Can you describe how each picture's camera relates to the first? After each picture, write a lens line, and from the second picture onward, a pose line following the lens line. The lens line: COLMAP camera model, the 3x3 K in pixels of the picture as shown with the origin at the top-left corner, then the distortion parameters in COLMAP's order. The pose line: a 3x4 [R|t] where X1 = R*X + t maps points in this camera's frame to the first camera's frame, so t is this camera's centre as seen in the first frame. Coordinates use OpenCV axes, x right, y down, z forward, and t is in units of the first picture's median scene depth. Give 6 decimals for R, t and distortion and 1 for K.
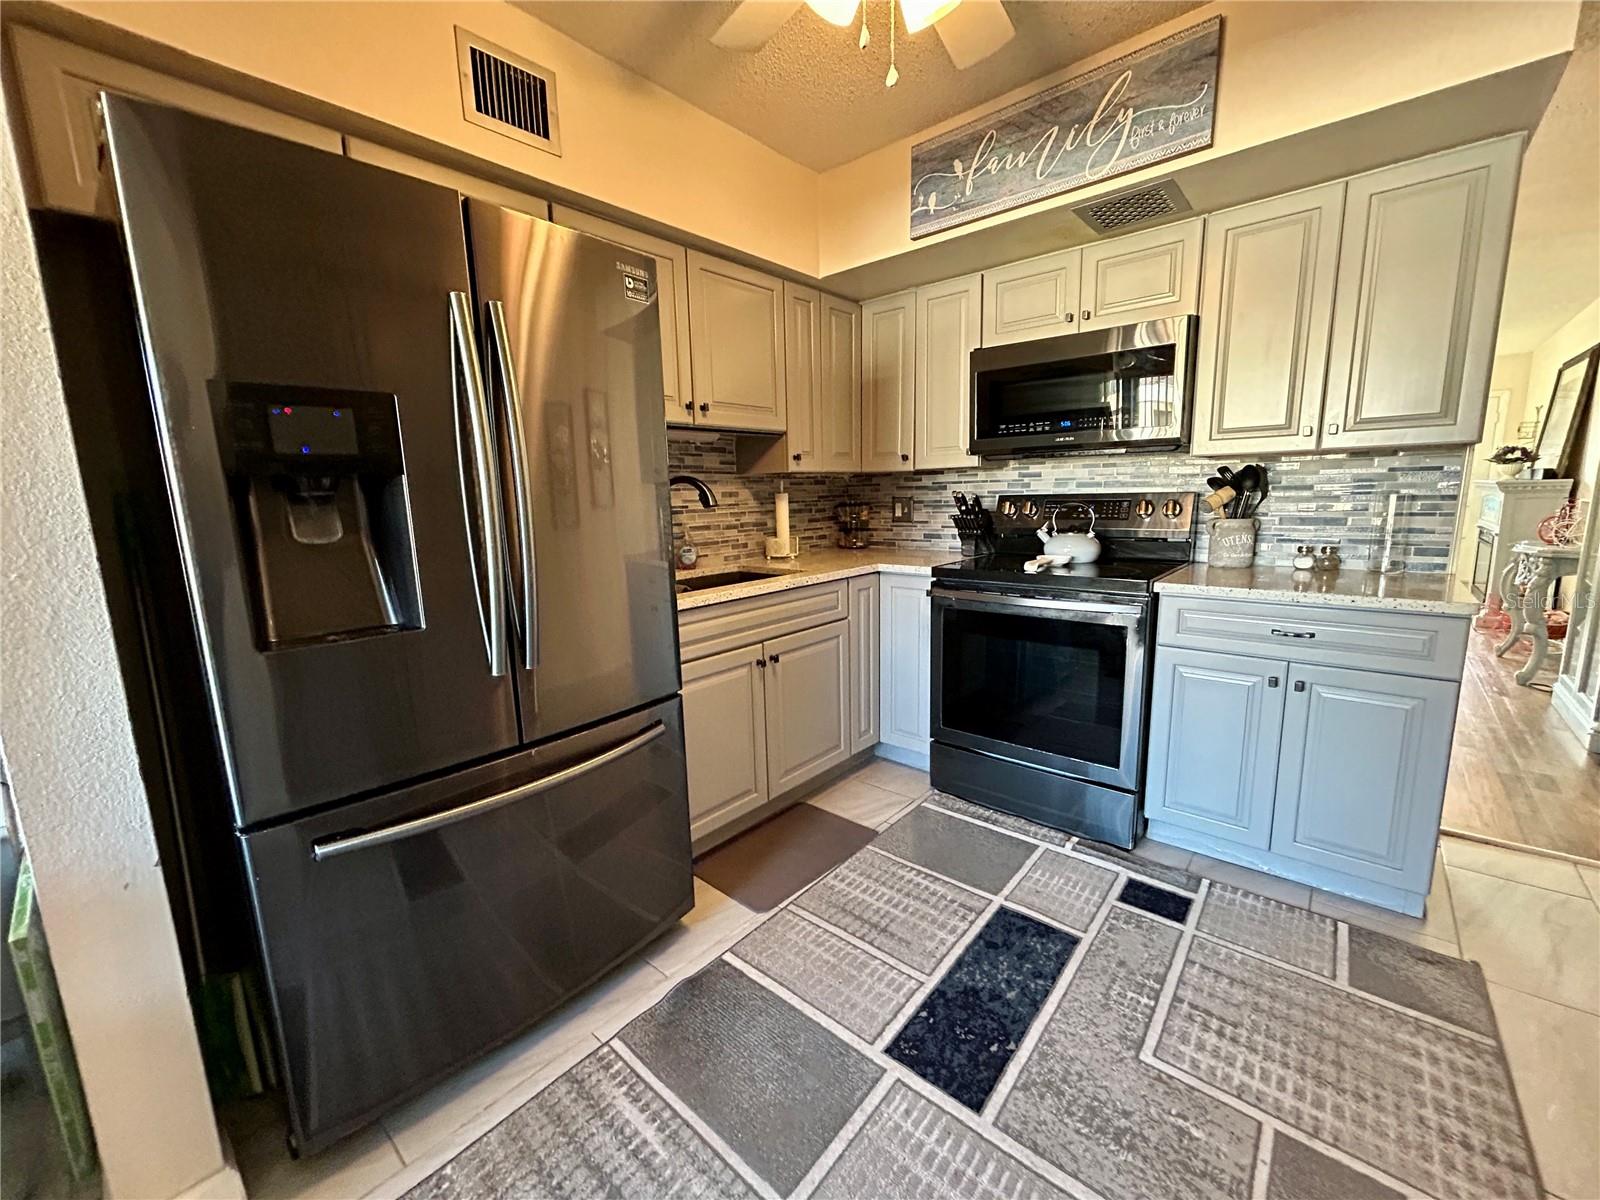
lens RADIAL K [[641.0, 0, 795.8], [0, 641.0, 602.9], [0, 0, 1]] dist [0.000043, -0.000015]
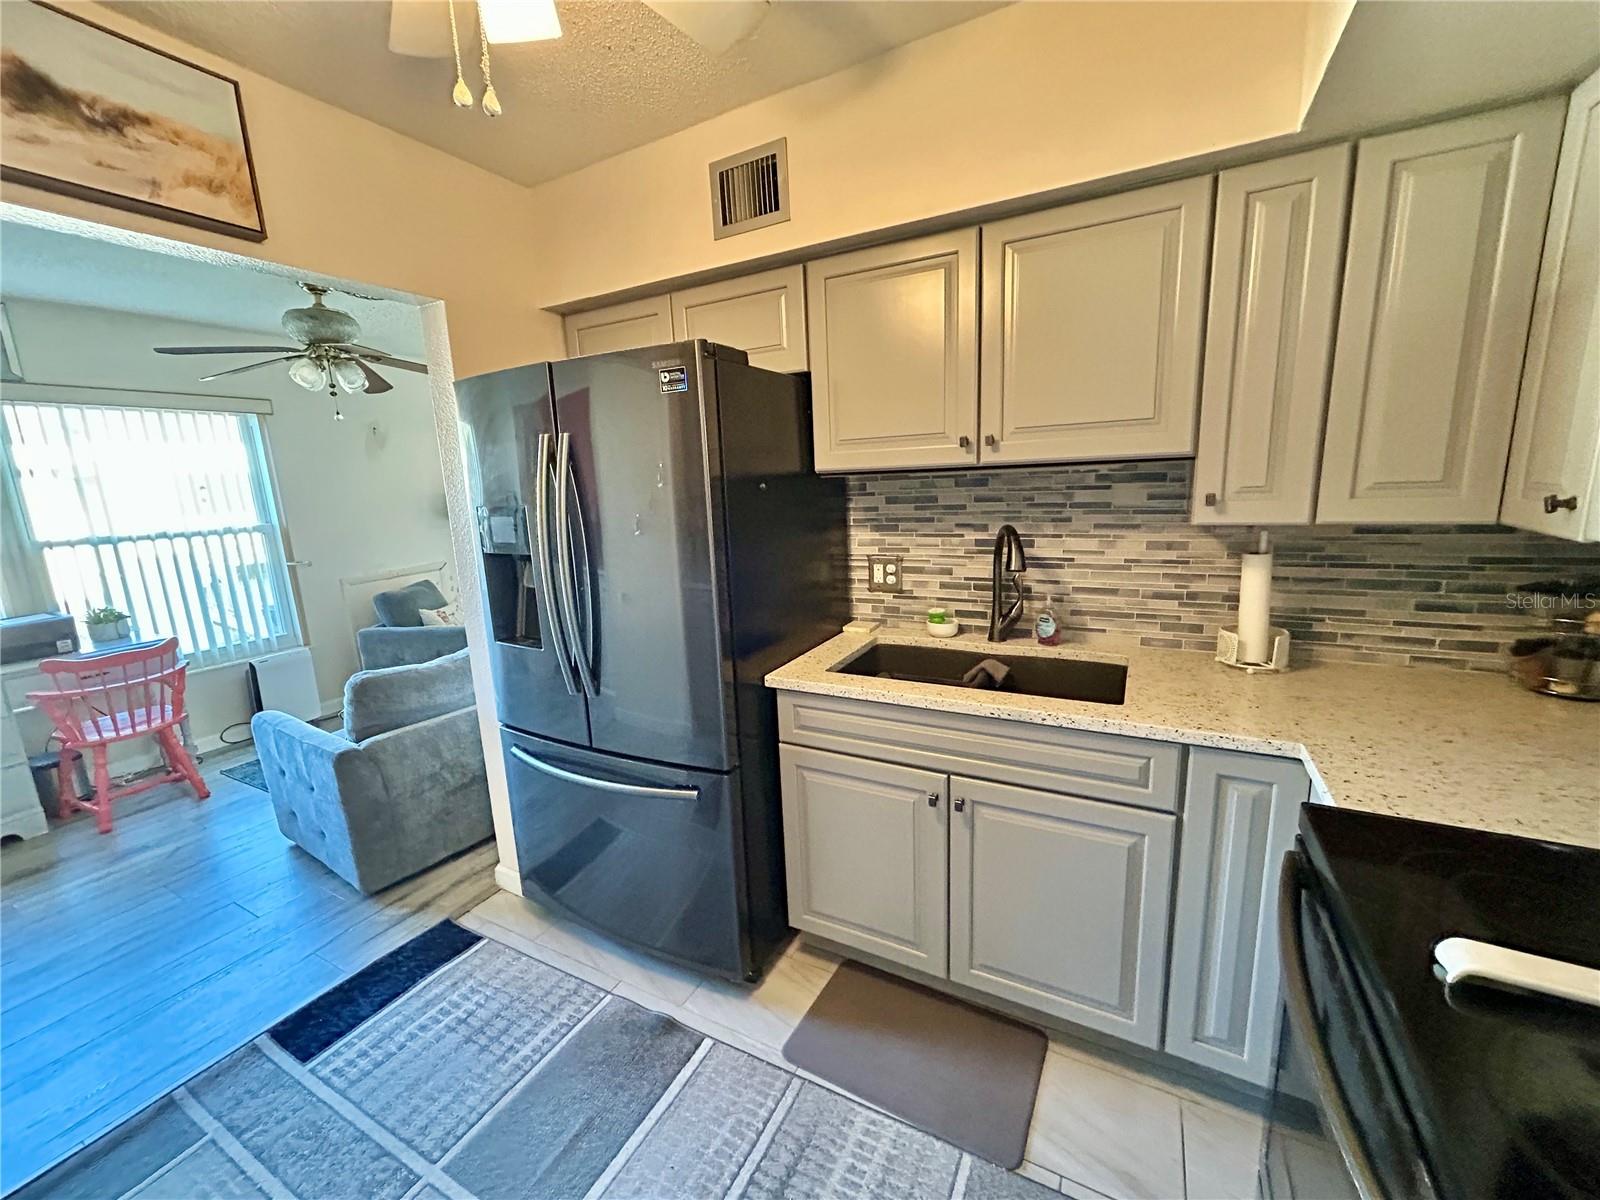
lens RADIAL K [[641.0, 0, 795.8], [0, 641.0, 602.9], [0, 0, 1]] dist [0.000043, -0.000015]
pose [[0.223249, 0.208769, -0.952143, 0.710362], [-0.130050, 0.974442, 0.183166, -0.301605], [0.966047, 0.082934, 0.244693, 0.819660]]
